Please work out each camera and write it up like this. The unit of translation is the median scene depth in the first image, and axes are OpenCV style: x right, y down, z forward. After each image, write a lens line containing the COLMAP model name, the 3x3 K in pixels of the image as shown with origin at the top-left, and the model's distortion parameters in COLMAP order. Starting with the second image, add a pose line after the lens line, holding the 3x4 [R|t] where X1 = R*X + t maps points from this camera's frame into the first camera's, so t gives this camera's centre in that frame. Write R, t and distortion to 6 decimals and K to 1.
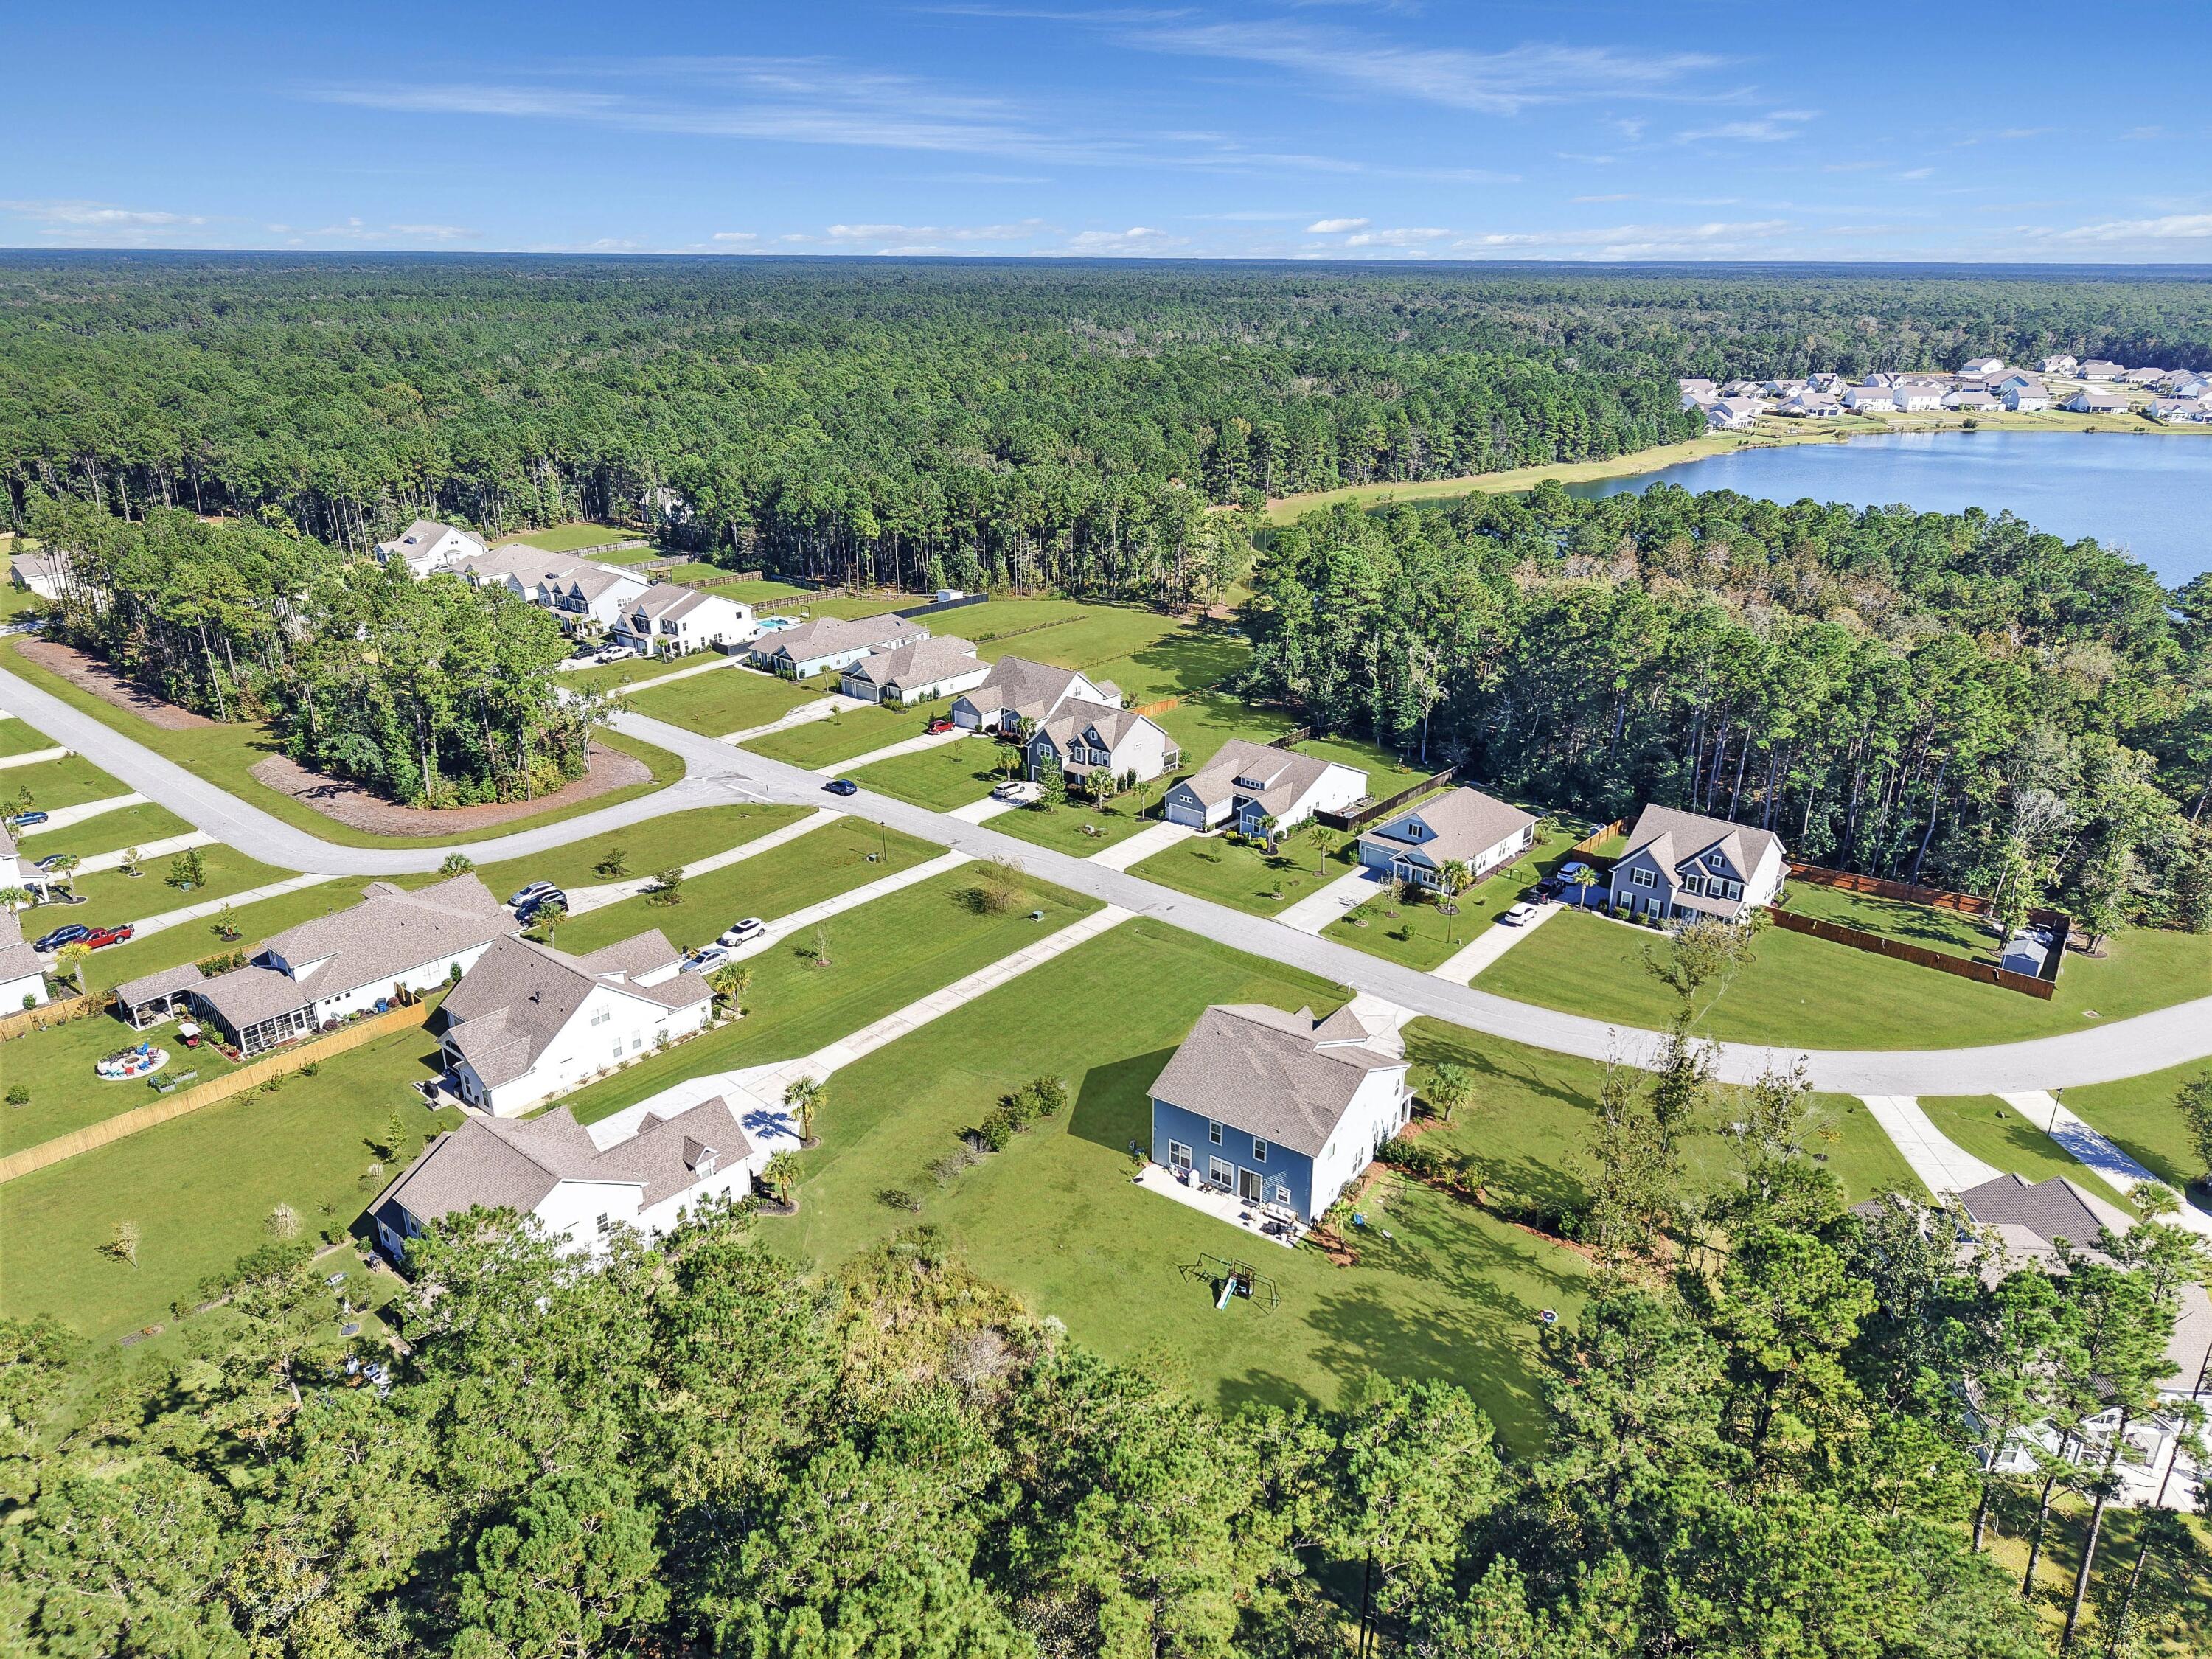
lens RADIAL K [[1473.5, 0, 1117.1], [0, 1473.5, 827.8], [0, 0, 1]] dist [0.033724, -0.043467]
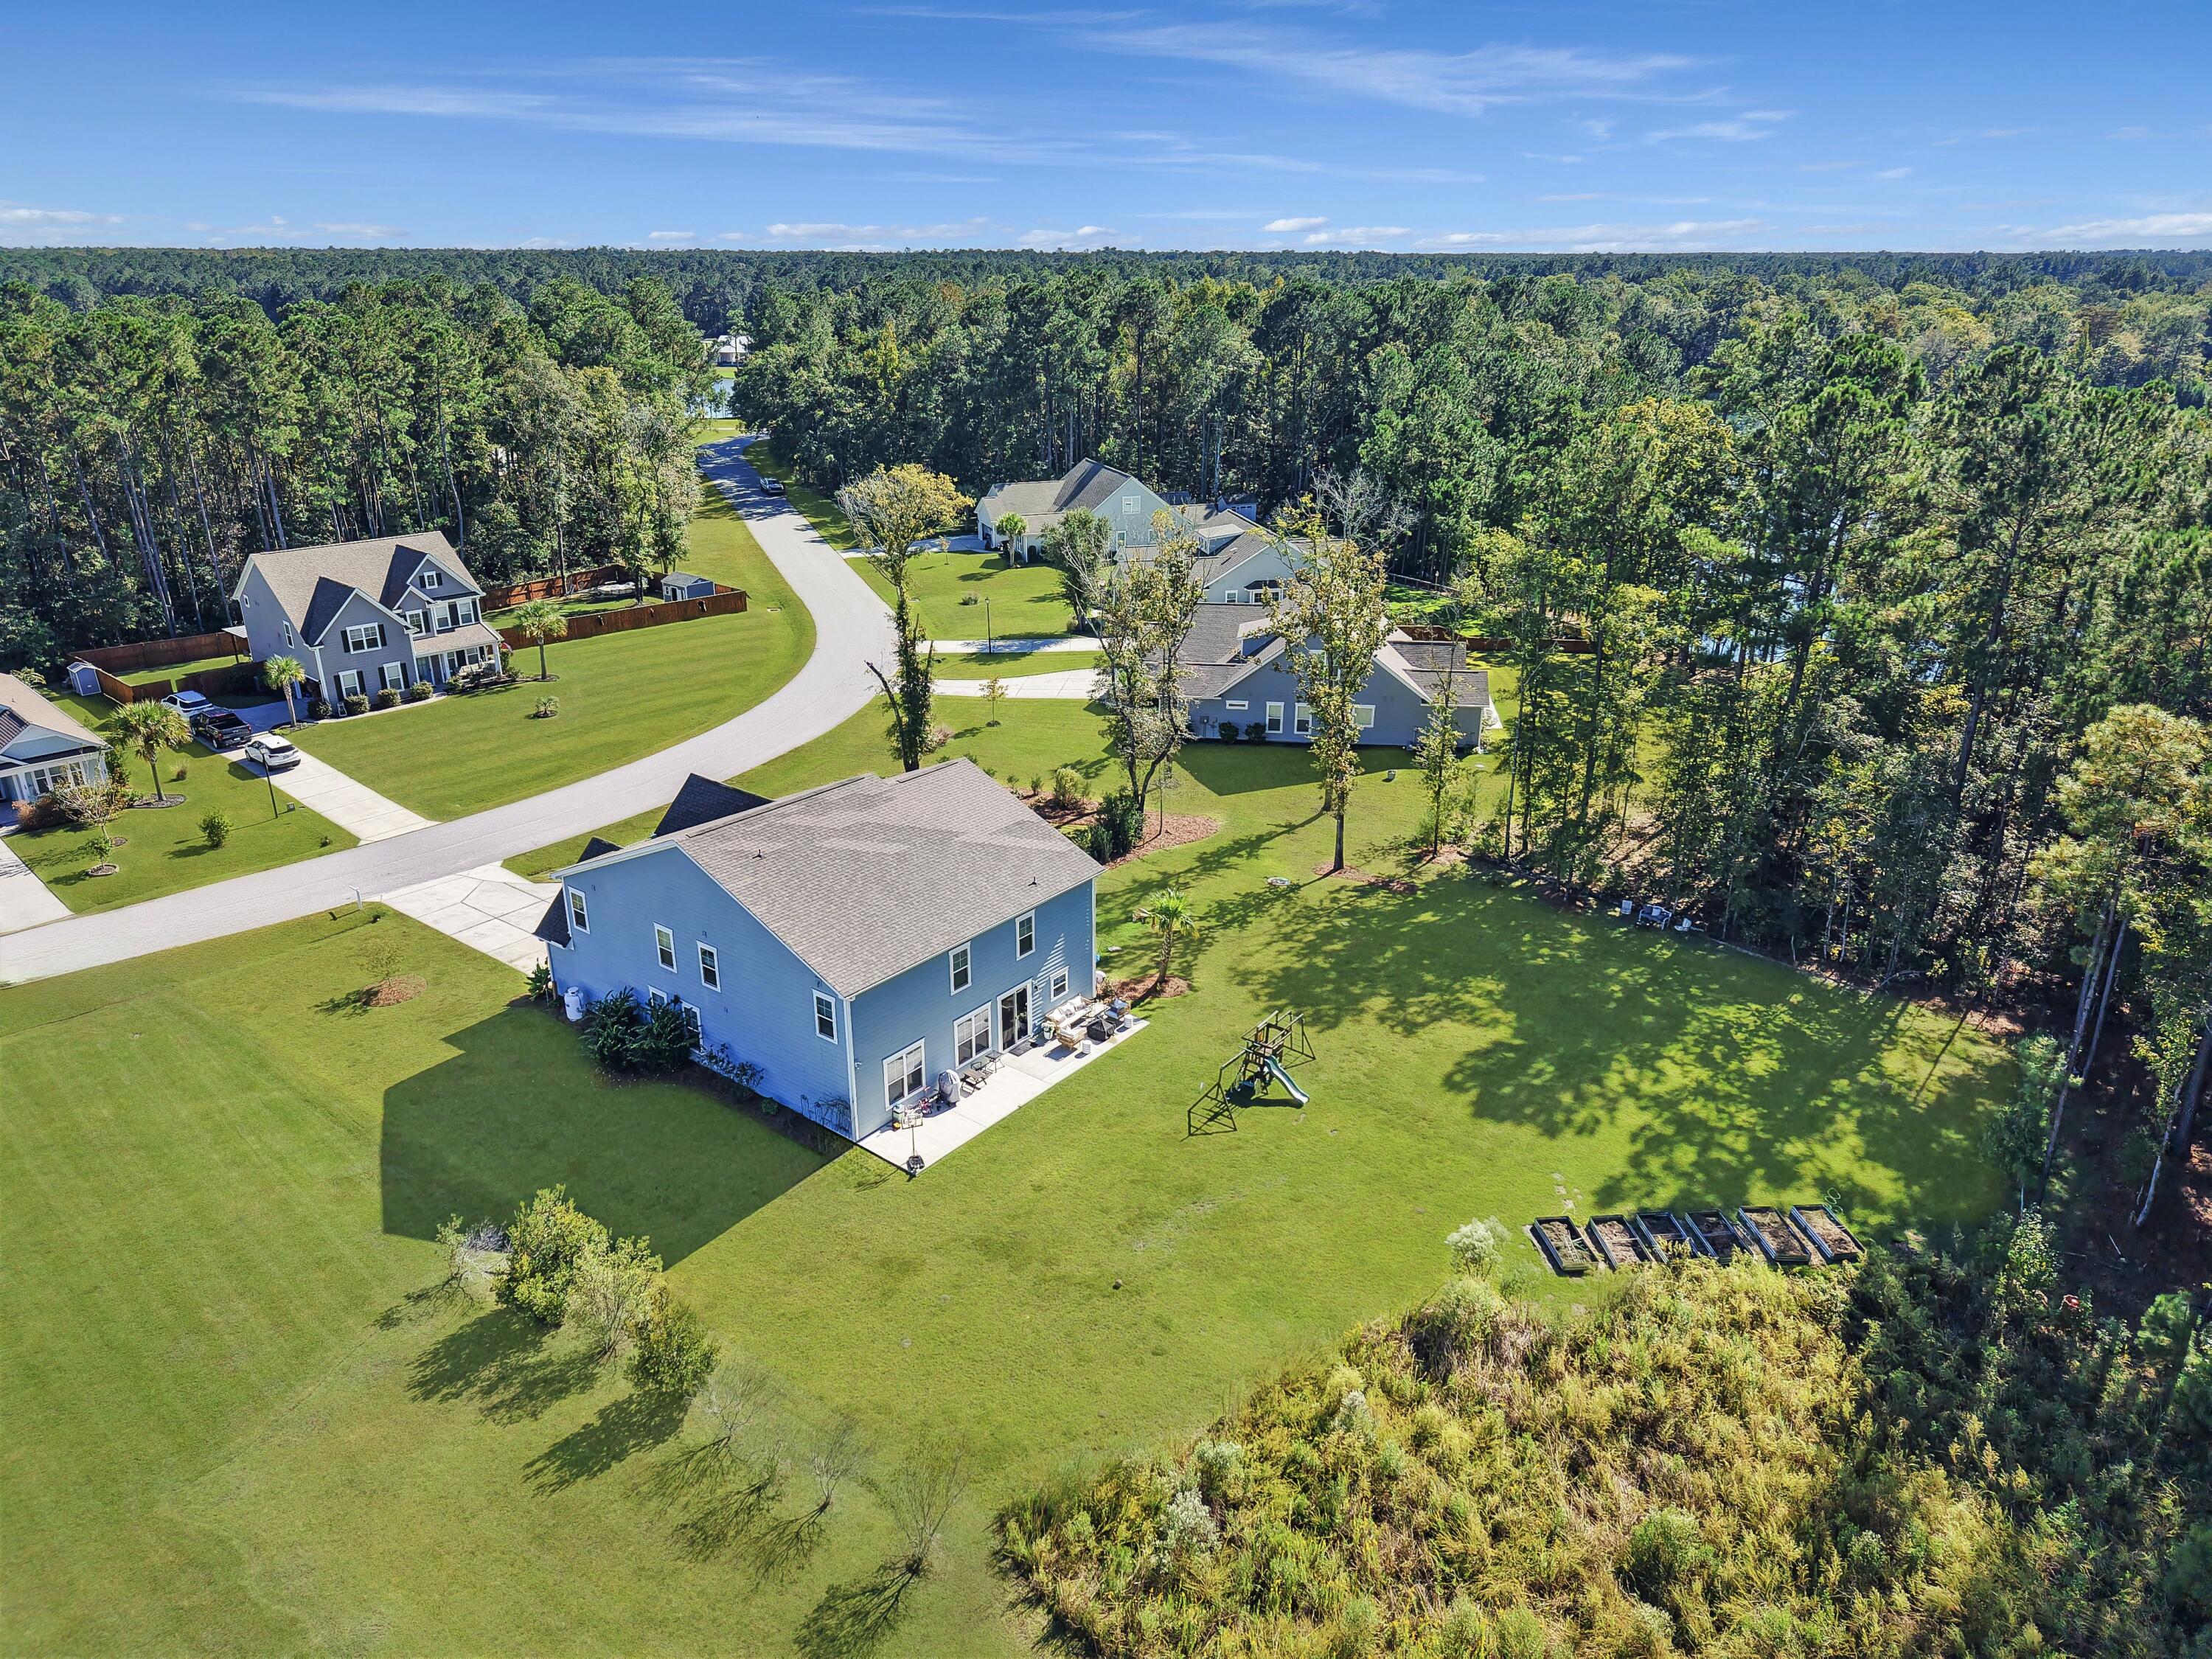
lens RADIAL K [[1473.5, 0, 1117.1], [0, 1473.5, 827.8], [0, 0, 1]] dist [0.033724, -0.043467]
pose [[0.045714, -0.369534, 0.928092, -0.235890], [0.358806, 0.873139, 0.329980, 0.008419], [-0.932292, 0.317920, 0.172506, 0.512322]]
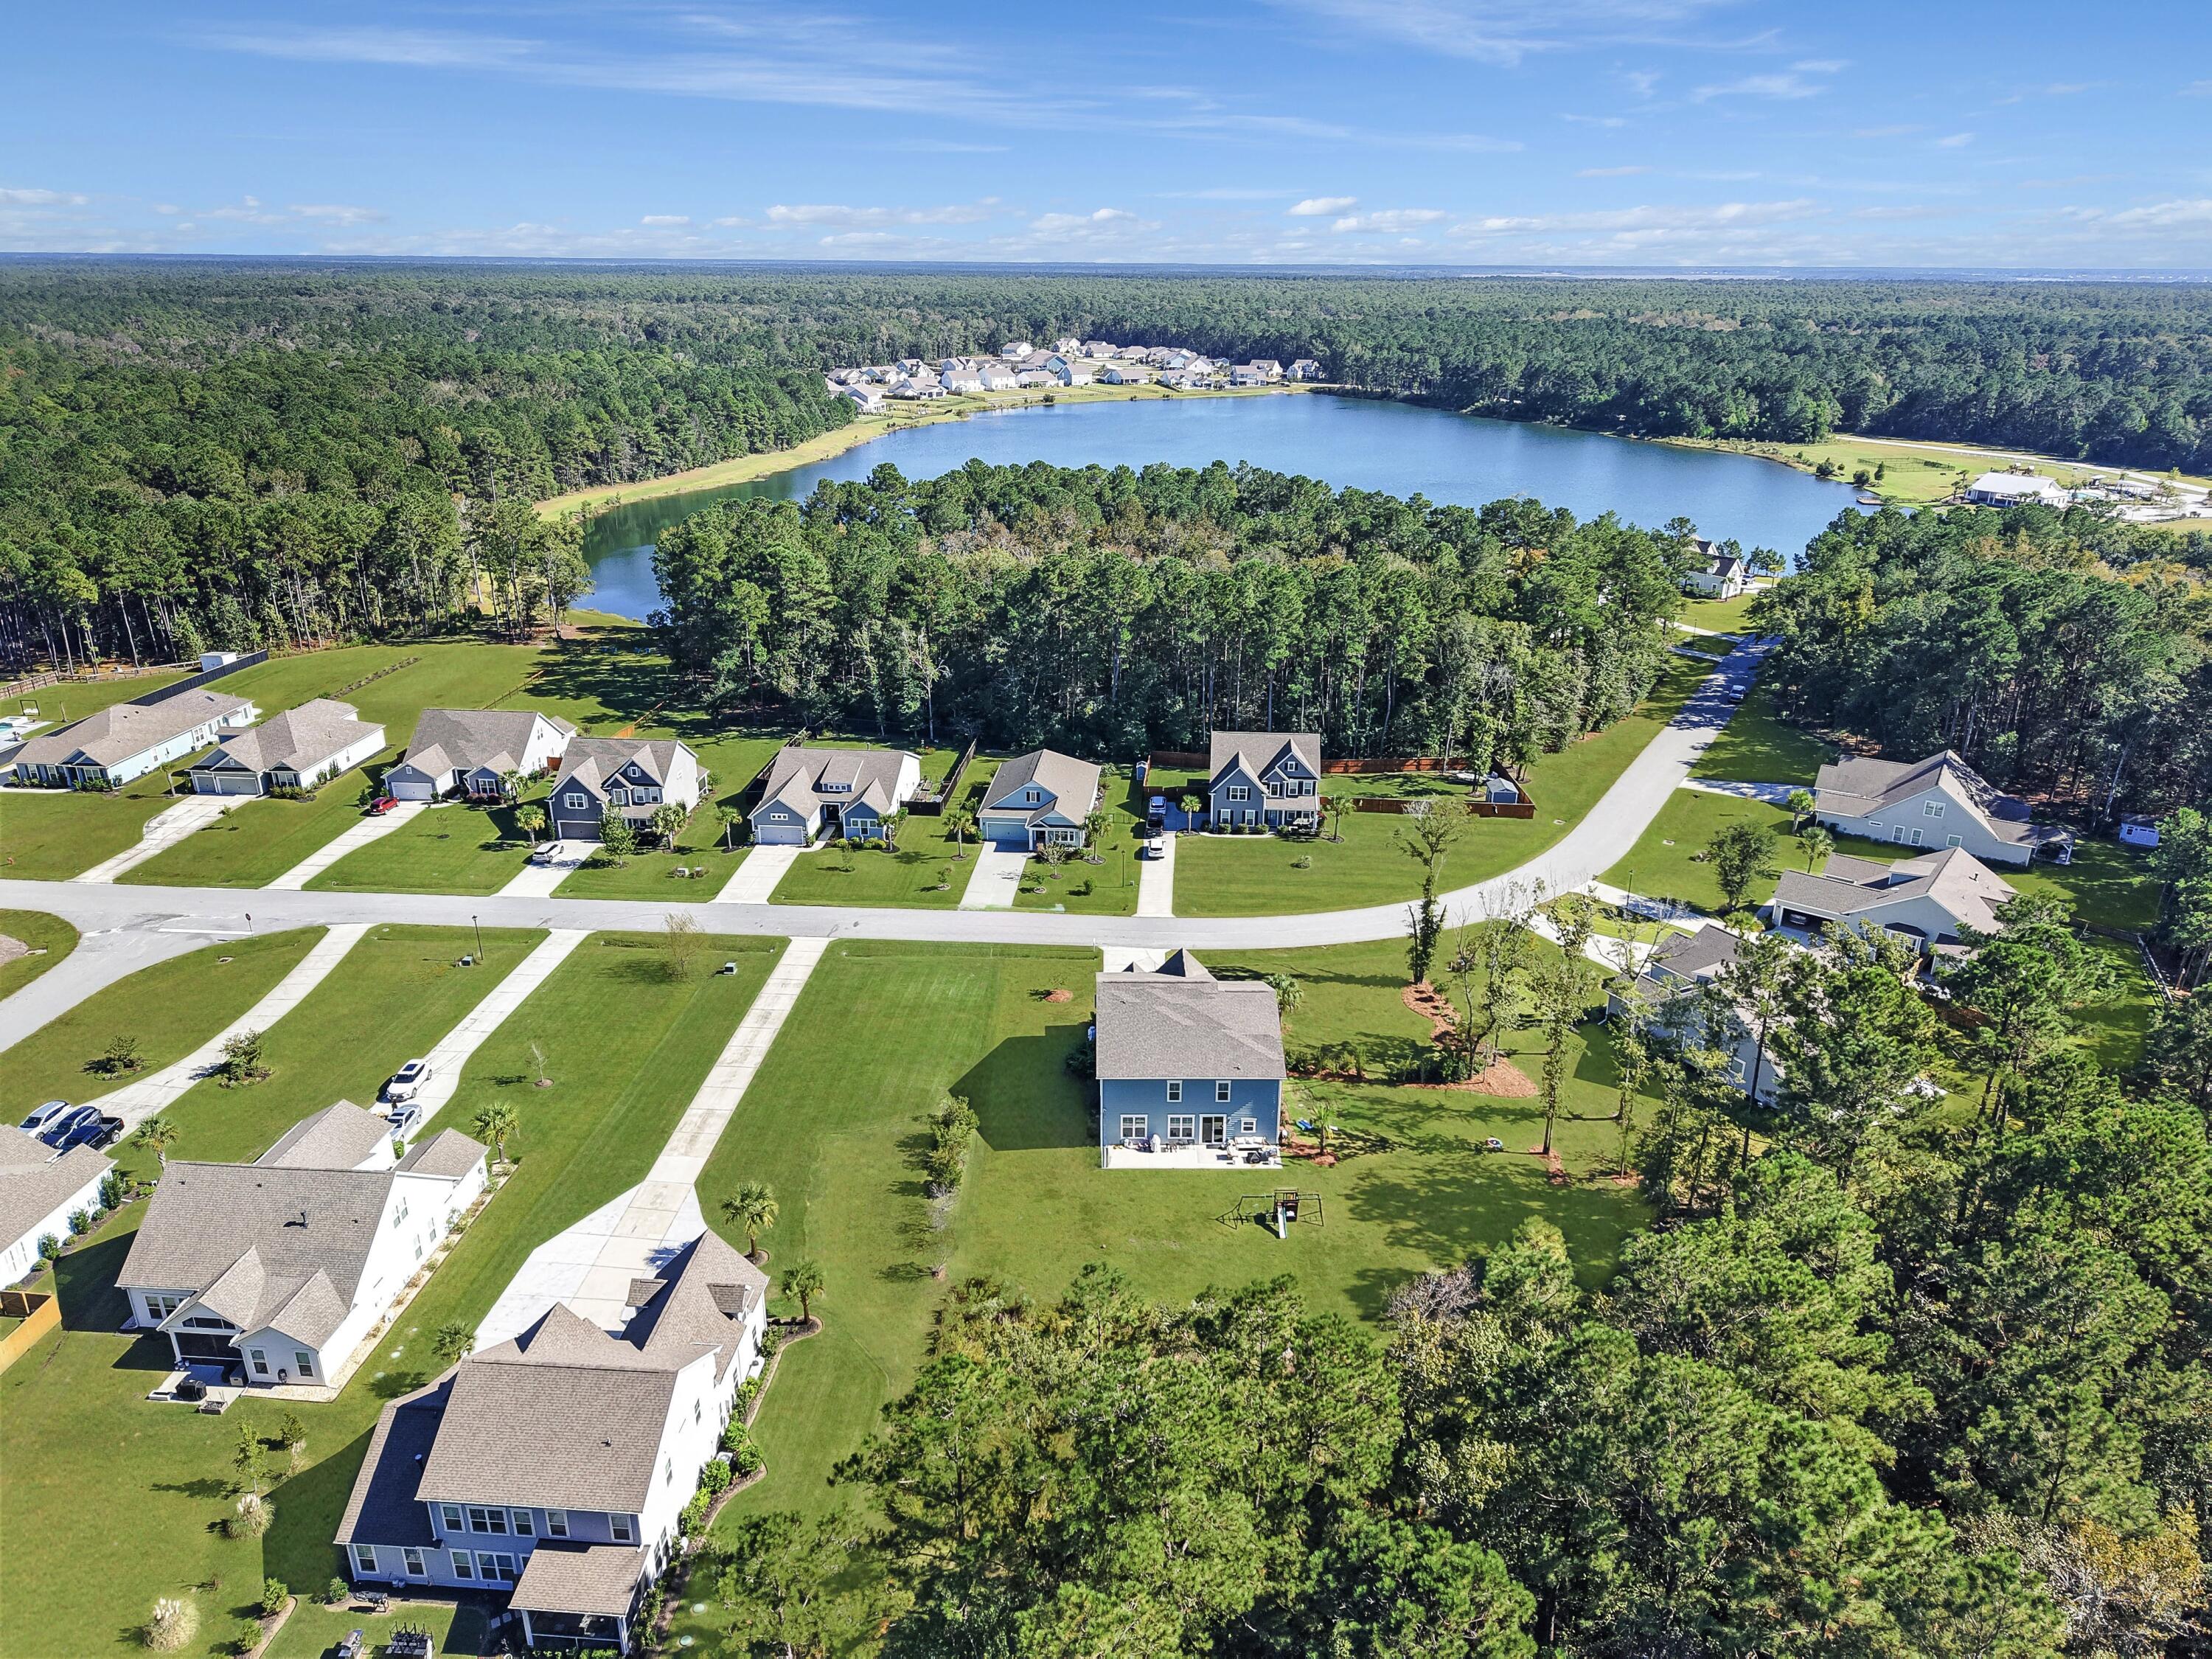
lens RADIAL K [[1473.5, 0, 1117.1], [0, 1473.5, 827.8], [0, 0, 1]] dist [0.033724, -0.043467]
pose [[0.808154, -0.209850, 0.550318, -0.298701], [0.208776, 0.975768, 0.065493, -0.029245], [-0.550726, 0.061965, 0.832383, 0.093653]]
